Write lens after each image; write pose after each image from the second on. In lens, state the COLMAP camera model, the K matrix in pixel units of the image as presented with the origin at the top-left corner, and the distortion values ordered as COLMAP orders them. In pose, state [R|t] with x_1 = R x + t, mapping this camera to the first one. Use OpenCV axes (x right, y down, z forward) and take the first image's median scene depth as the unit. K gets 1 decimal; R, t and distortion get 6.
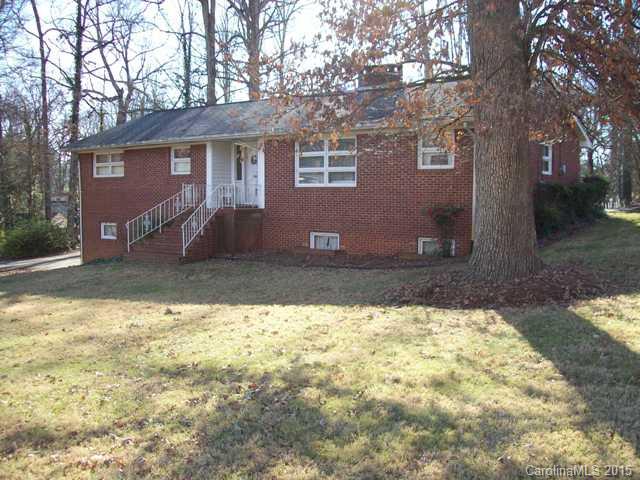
lens RADIAL K [[672.9, 0, 319.7], [0, 672.9, 239.9], [0, 0, 1]] dist [-0.018570, 0.000000]
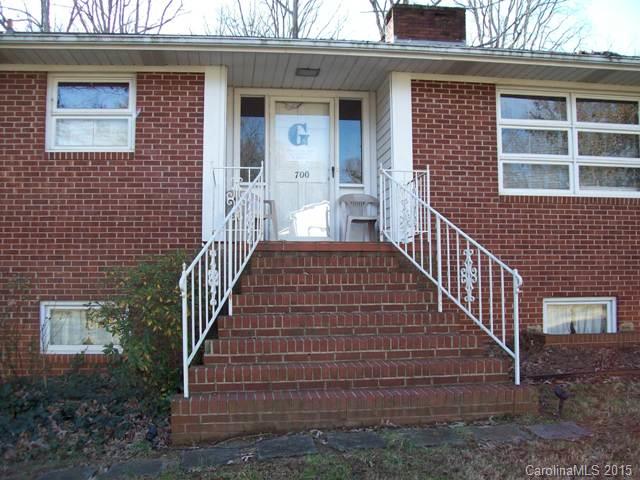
lens RADIAL K [[672.9, 0, 320.2], [0, 672.9, 240.0], [0, 0, 1]] dist [-0.018570, 0.000000]
pose [[0.685785, 0.044463, 0.726445, -0.442244], [0.061968, 0.990940, -0.119151, -0.005582], [-0.725161, 0.126728, 0.676817, 0.817492]]
